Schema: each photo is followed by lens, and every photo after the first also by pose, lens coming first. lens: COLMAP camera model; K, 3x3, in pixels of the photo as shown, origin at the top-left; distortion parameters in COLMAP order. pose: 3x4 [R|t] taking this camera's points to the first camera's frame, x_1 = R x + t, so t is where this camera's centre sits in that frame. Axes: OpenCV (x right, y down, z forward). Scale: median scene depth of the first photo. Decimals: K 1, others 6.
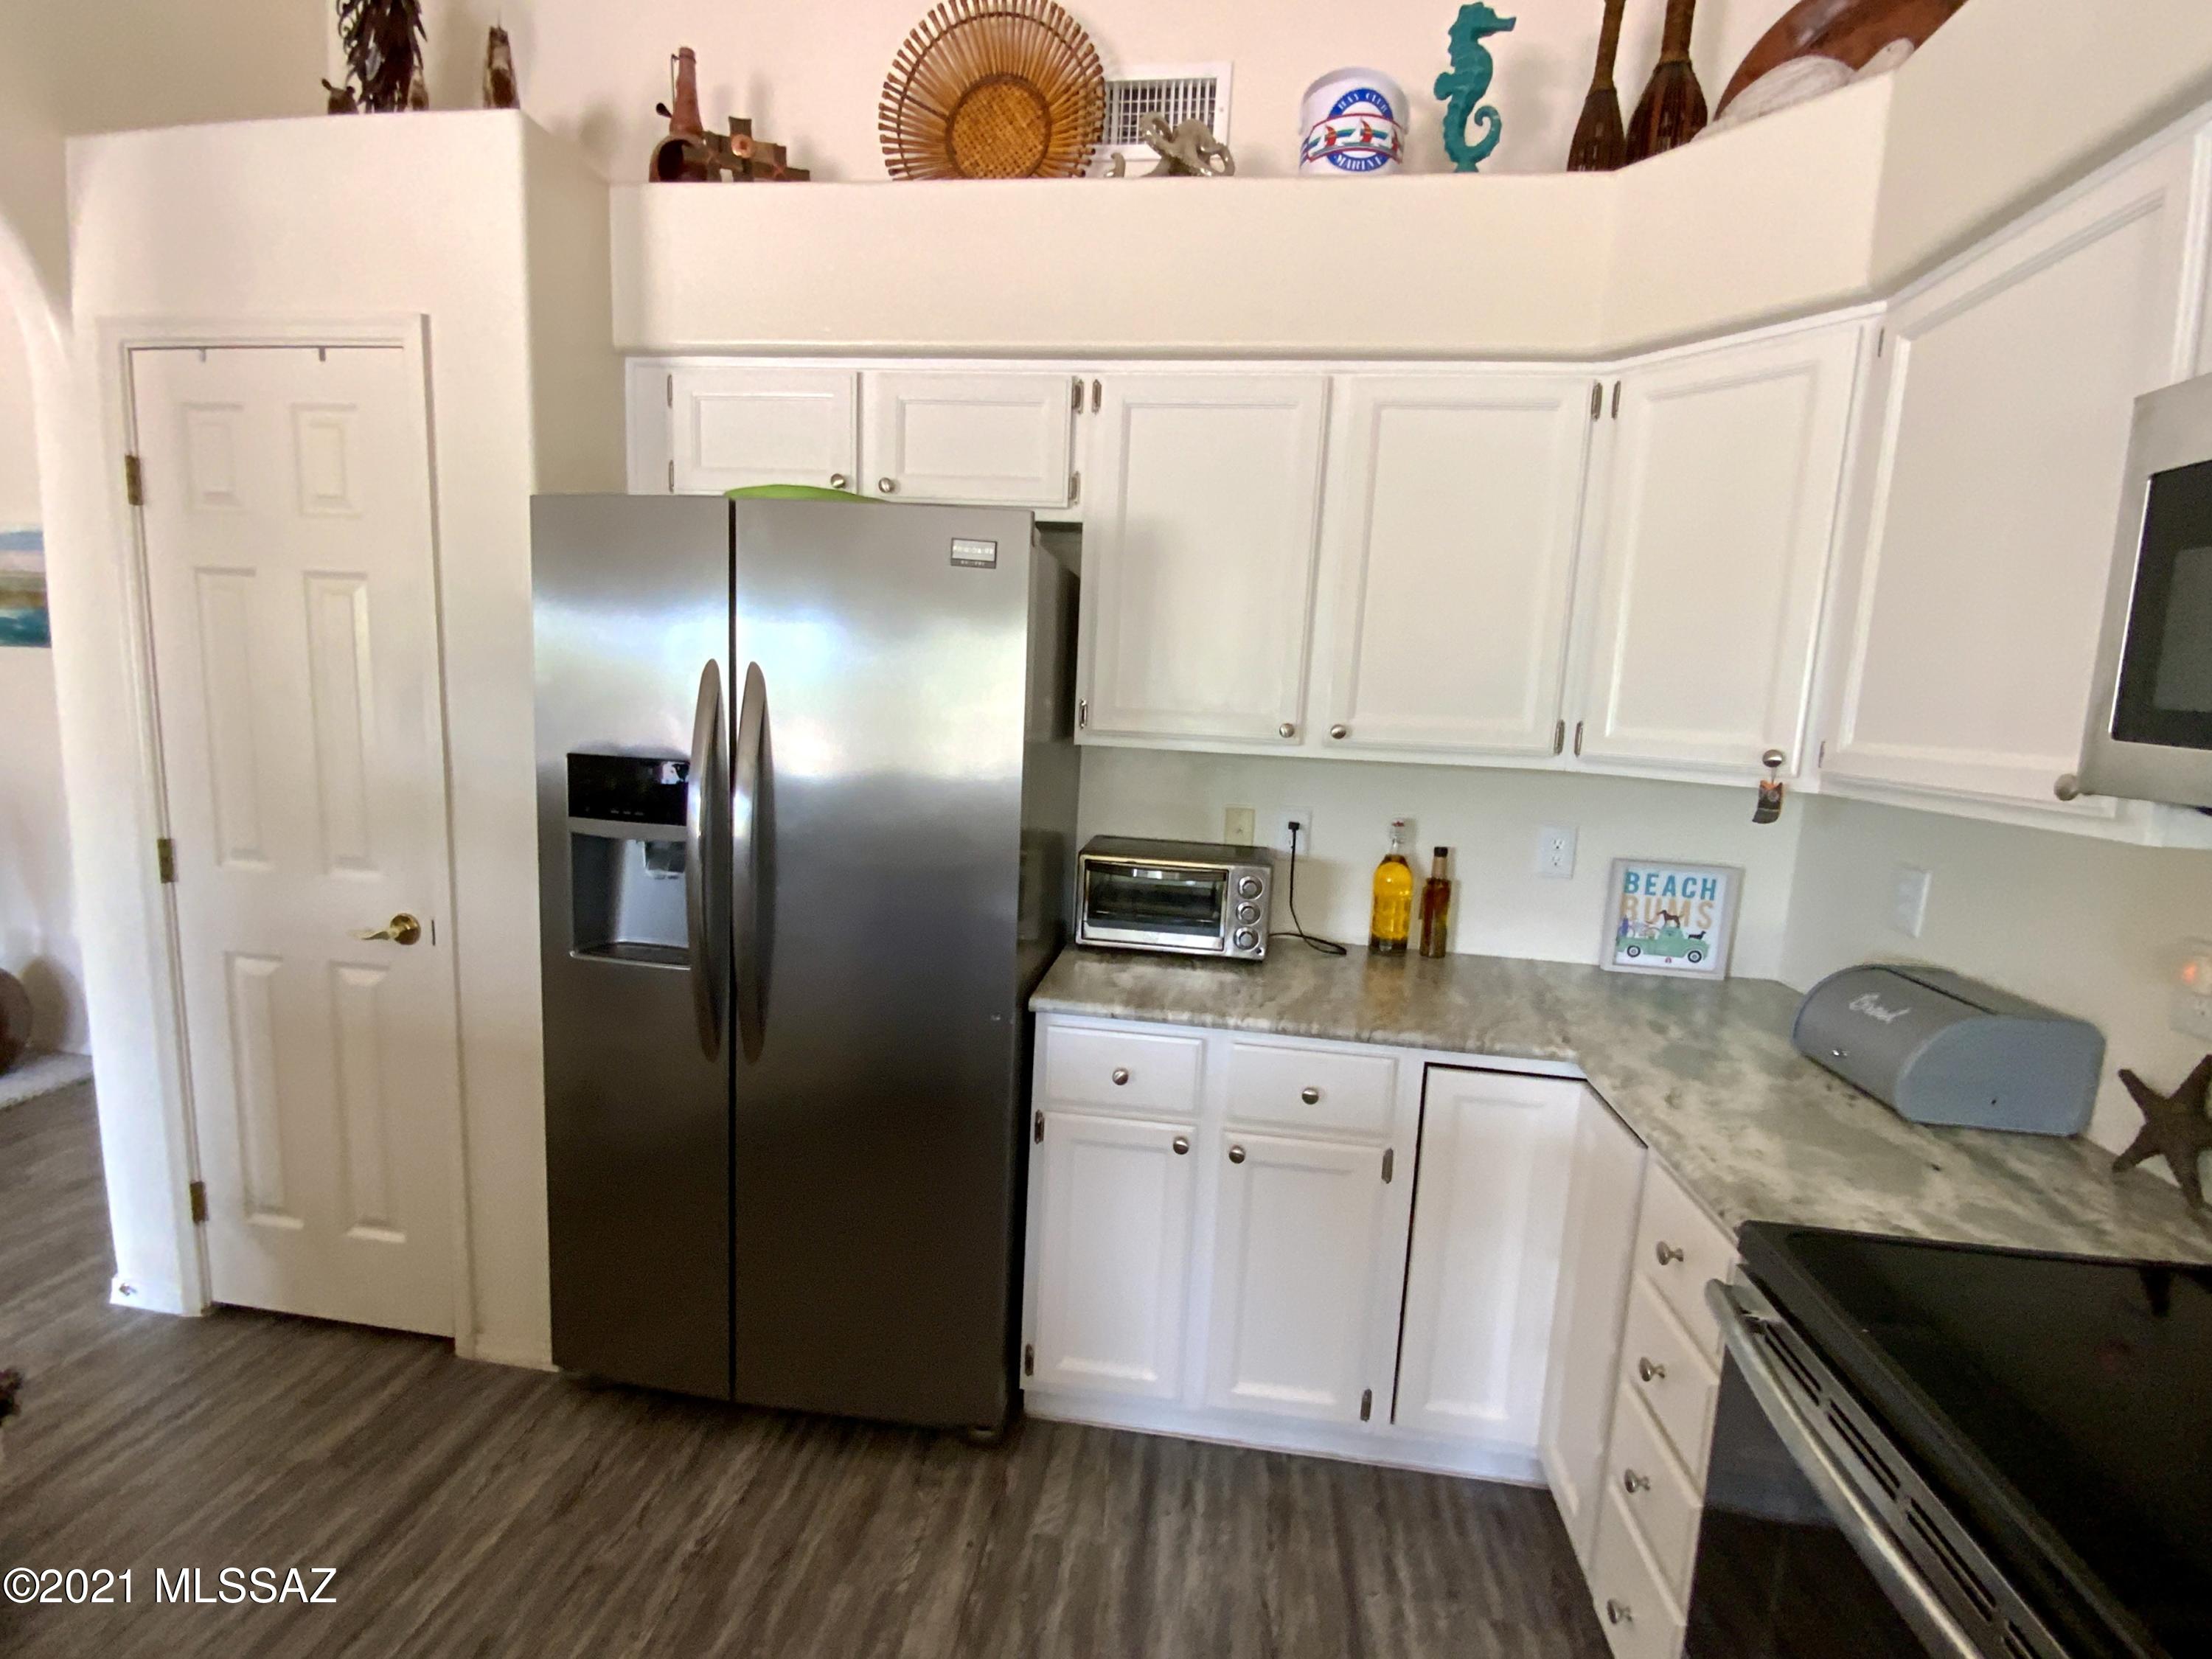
lens RADIAL K [[1042.9, 0, 1106.0], [0, 1042.9, 829.5], [0, 0, 1]] dist [-0.000695, -0.000185]
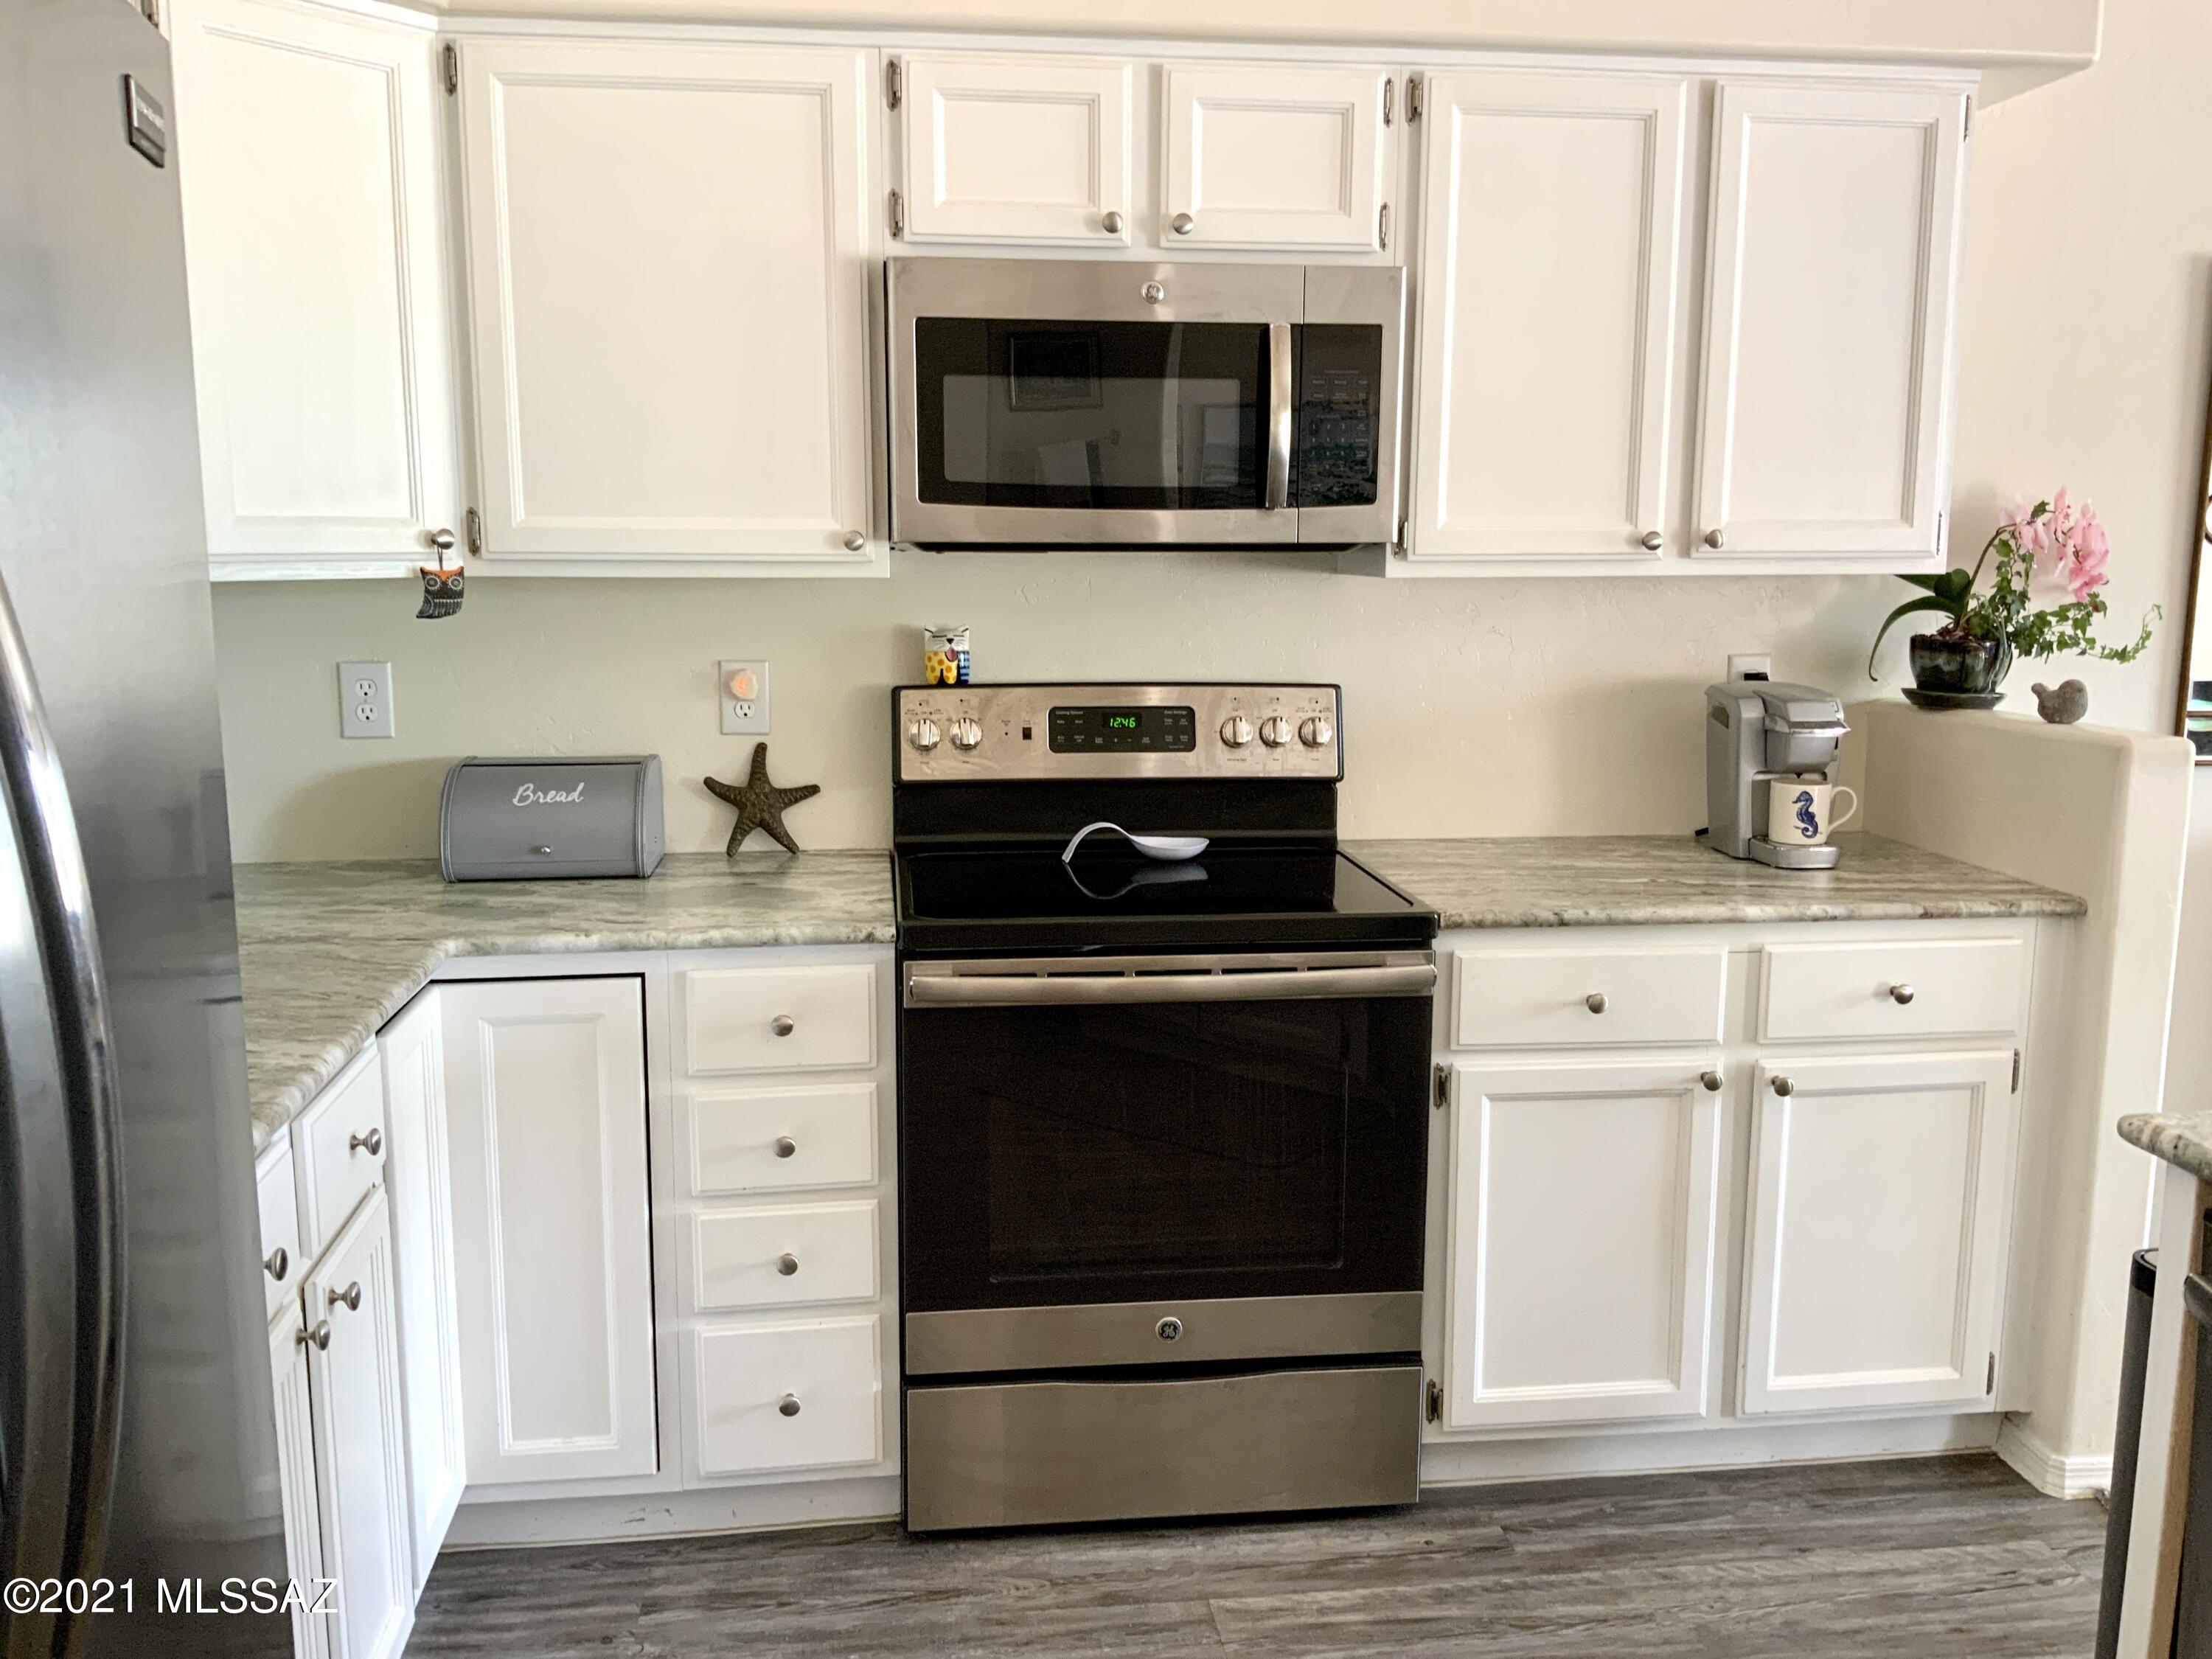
lens RADIAL K [[1864.4, 0, 1106.0], [0, 1864.4, 829.5], [0, 0, 1]] dist [0.004865, 0.001440]
pose [[-0.252803, -0.200676, 0.946478, -1.005977], [0.109981, 0.965952, 0.234180, -0.141604], [-0.961247, 0.163296, -0.222125, 0.890190]]
